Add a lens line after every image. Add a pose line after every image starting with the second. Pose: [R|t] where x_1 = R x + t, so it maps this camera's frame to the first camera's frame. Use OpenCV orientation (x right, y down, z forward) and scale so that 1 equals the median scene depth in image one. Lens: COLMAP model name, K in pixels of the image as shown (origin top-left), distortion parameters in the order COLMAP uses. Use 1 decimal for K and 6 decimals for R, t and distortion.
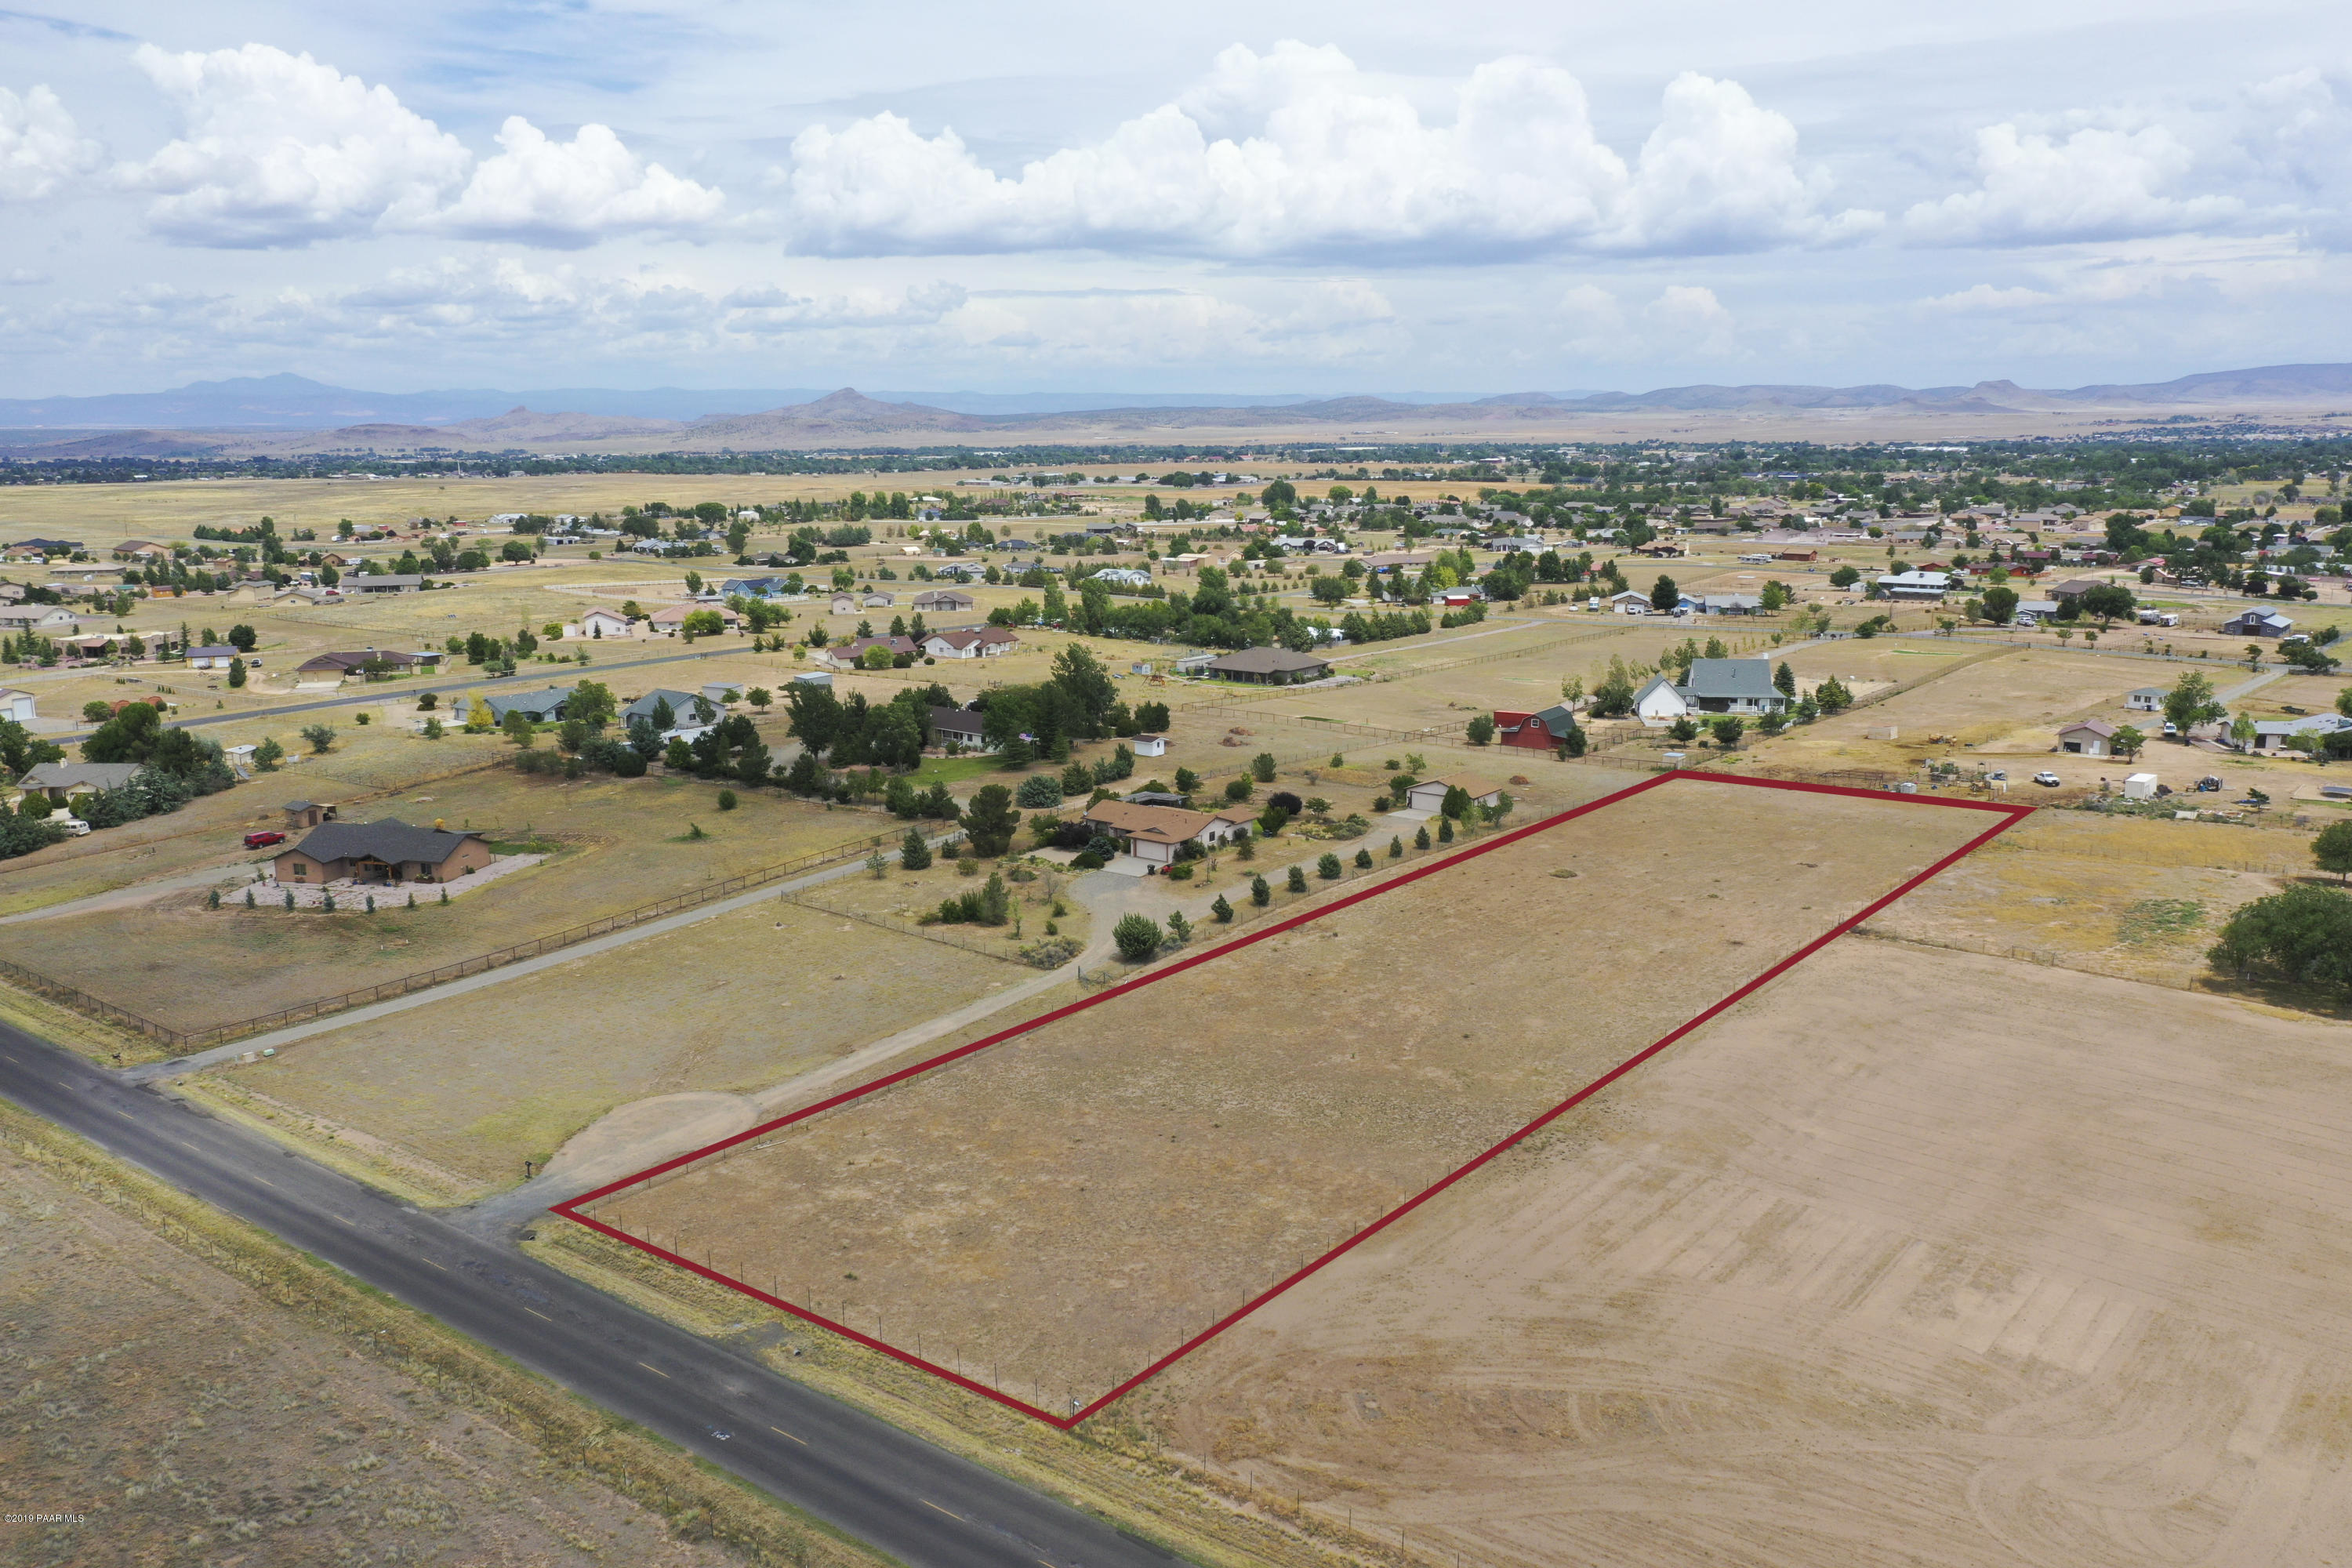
lens RADIAL K [[1849.3, 0, 1176.0], [0, 1849.3, 784.0], [0, 0, 1]] dist [0.009219, 0.003204]
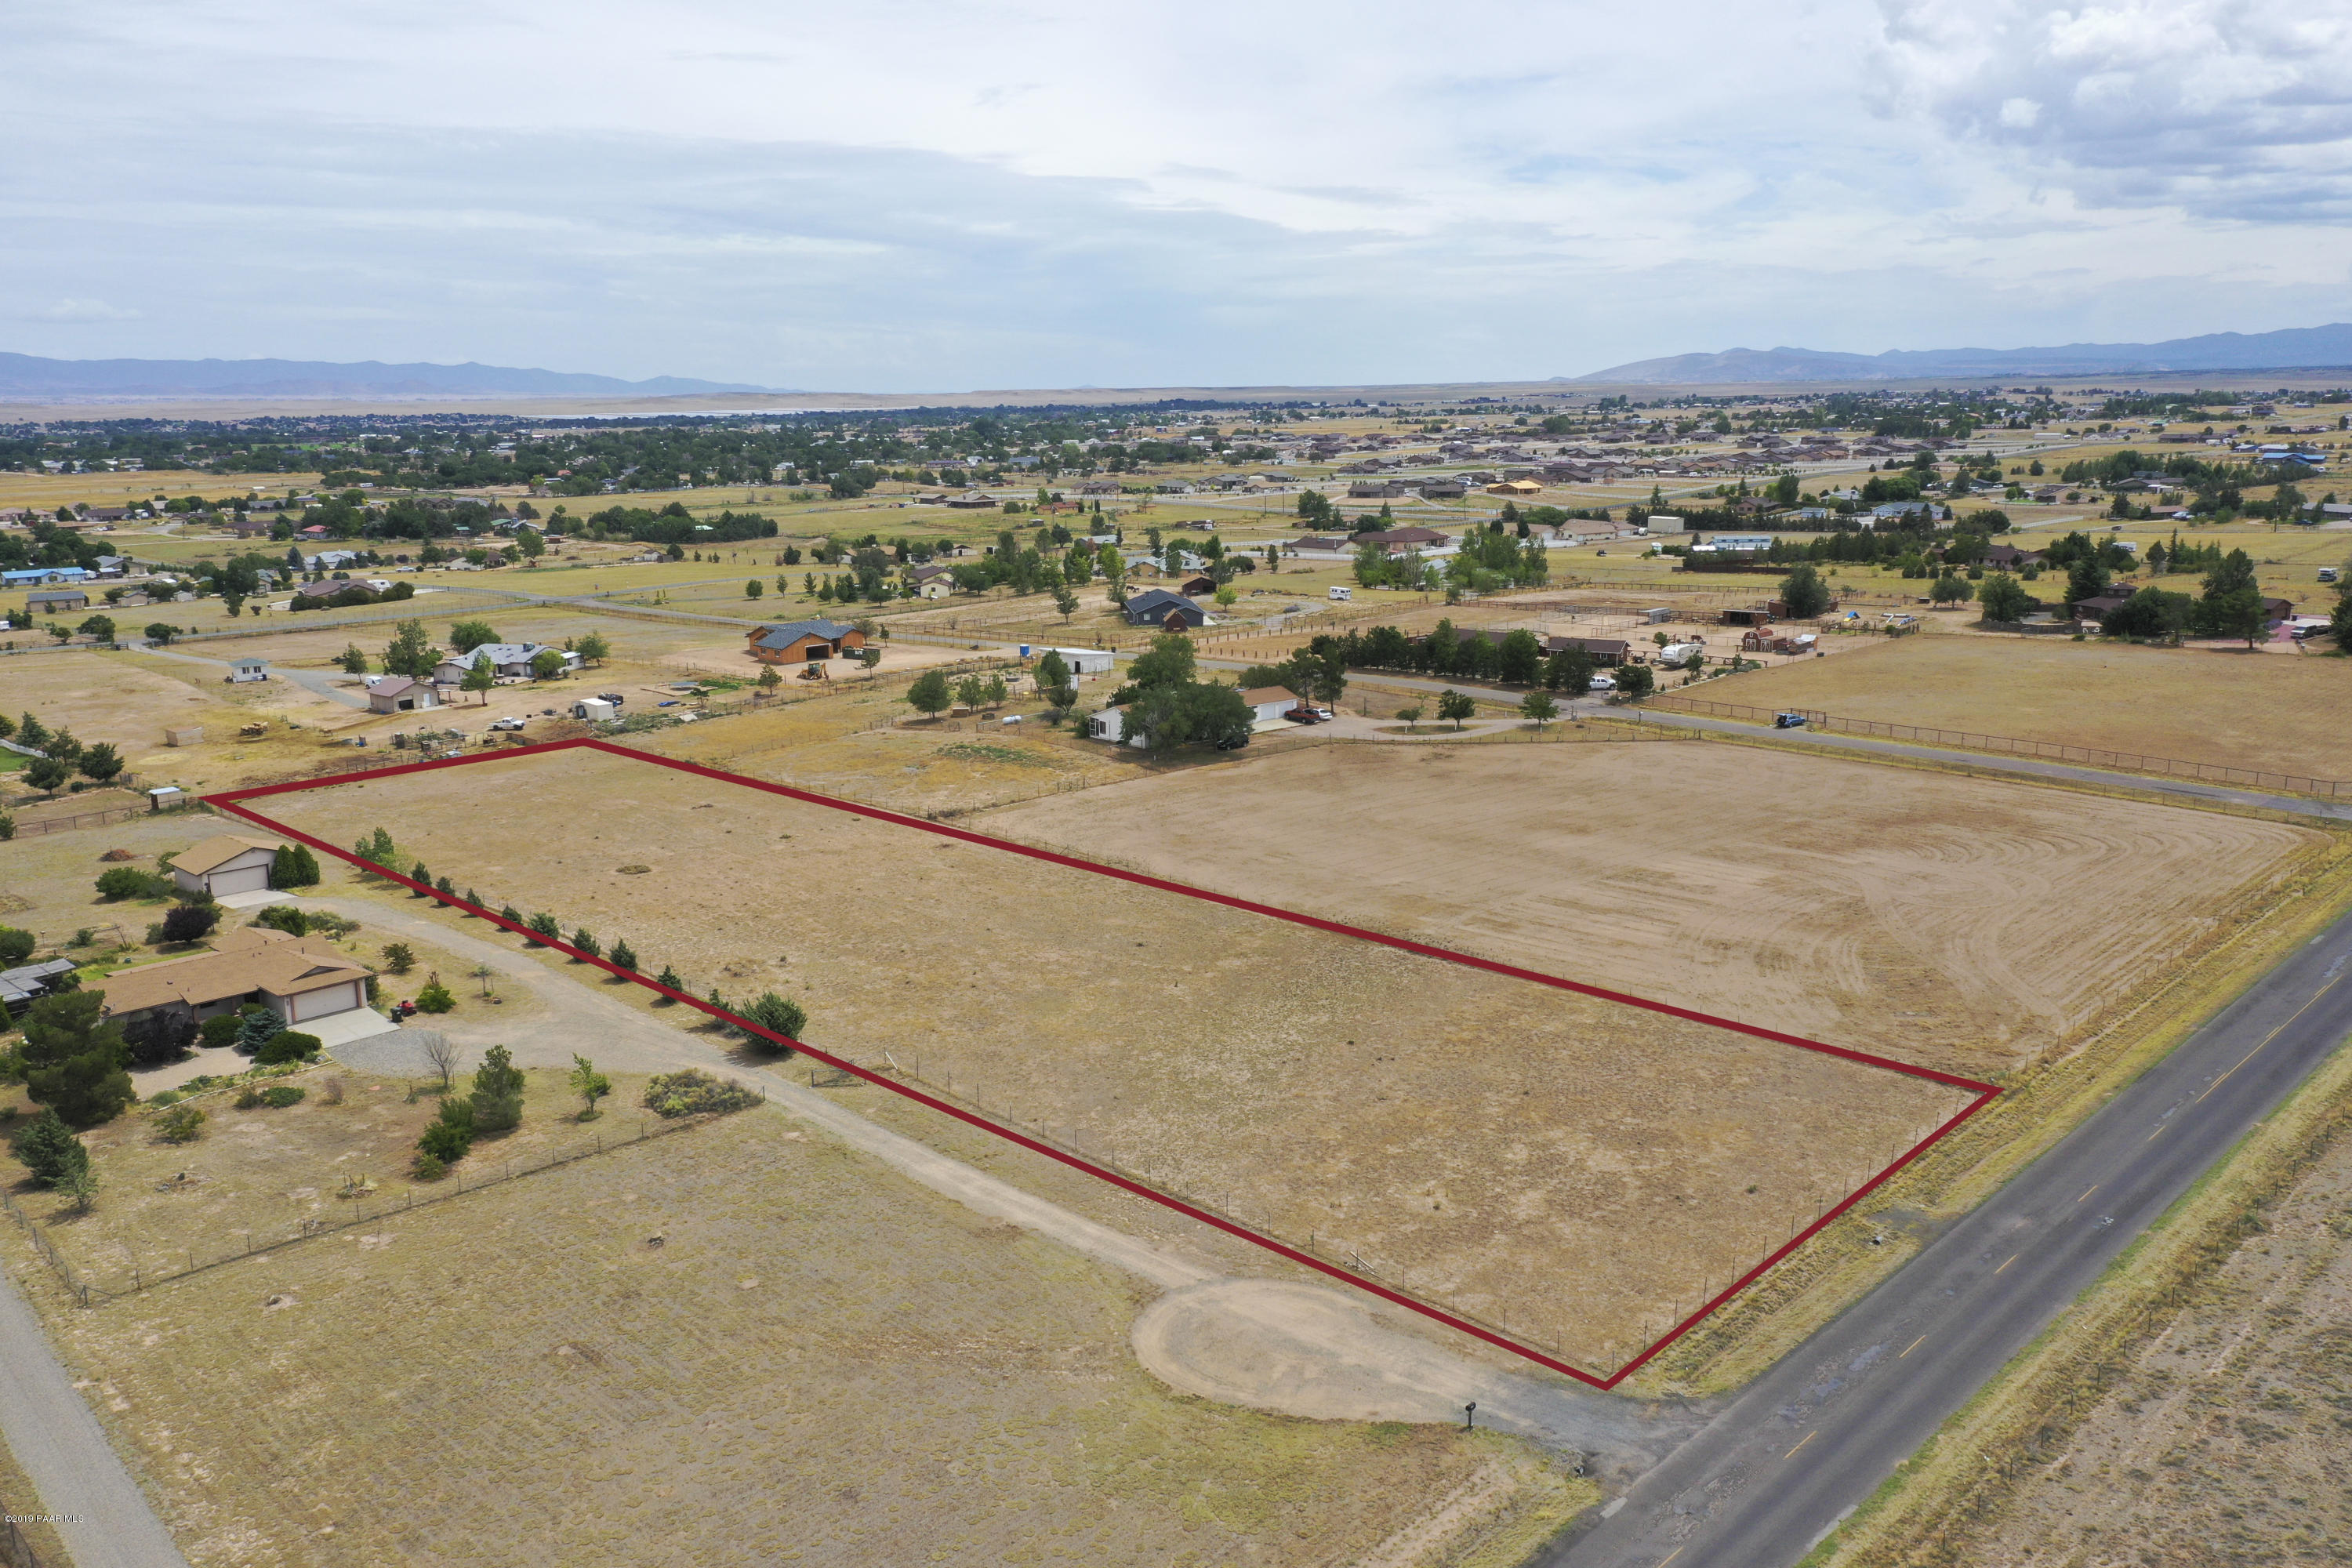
lens RADIAL K [[1849.3, 0, 1176.0], [0, 1849.3, 784.0], [0, 0, 1]] dist [0.009219, 0.003204]
pose [[0.104778, -0.197909, 0.974604, -0.904832], [0.204399, 0.963362, 0.173652, -0.134072], [-0.973264, 0.181013, 0.141392, 0.920031]]
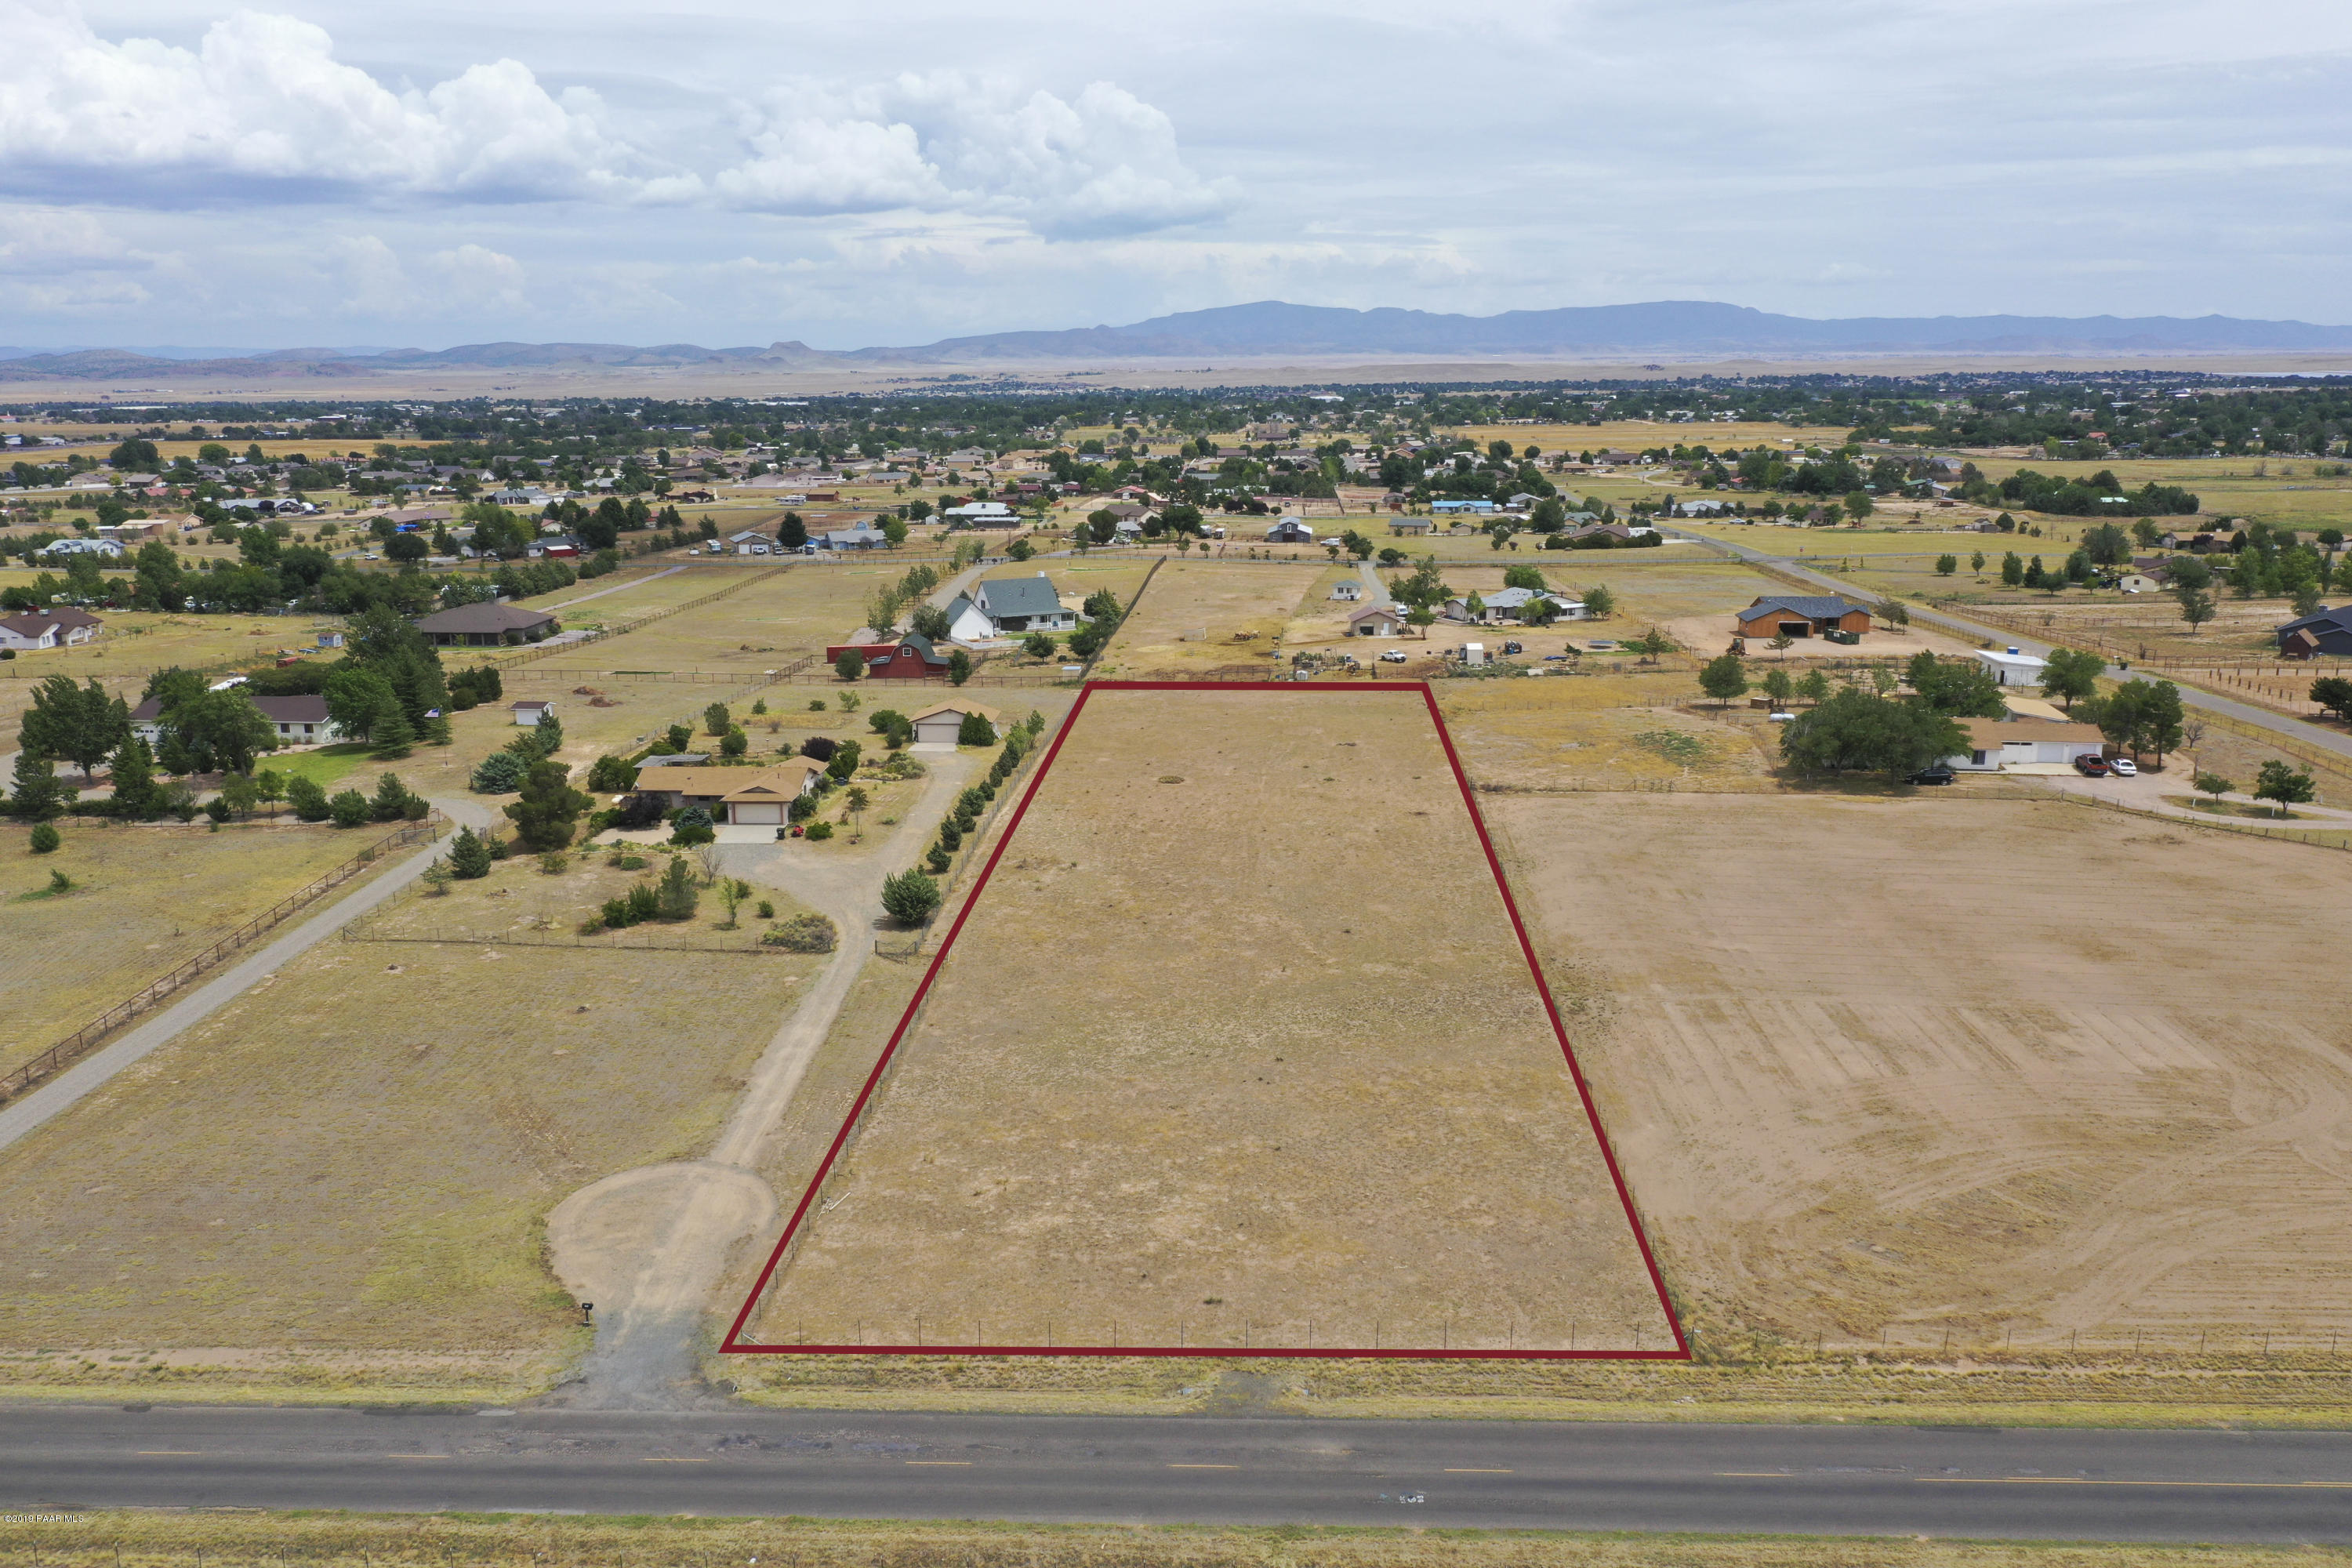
lens RADIAL K [[1849.3, 0, 1176.0], [0, 1849.3, 784.0], [0, 0, 1]] dist [0.009219, 0.003204]
pose [[0.817612, -0.123651, 0.562336, -0.510634], [0.111710, 0.992176, 0.055747, -0.005998], [-0.564829, 0.017239, 0.825028, 0.273440]]
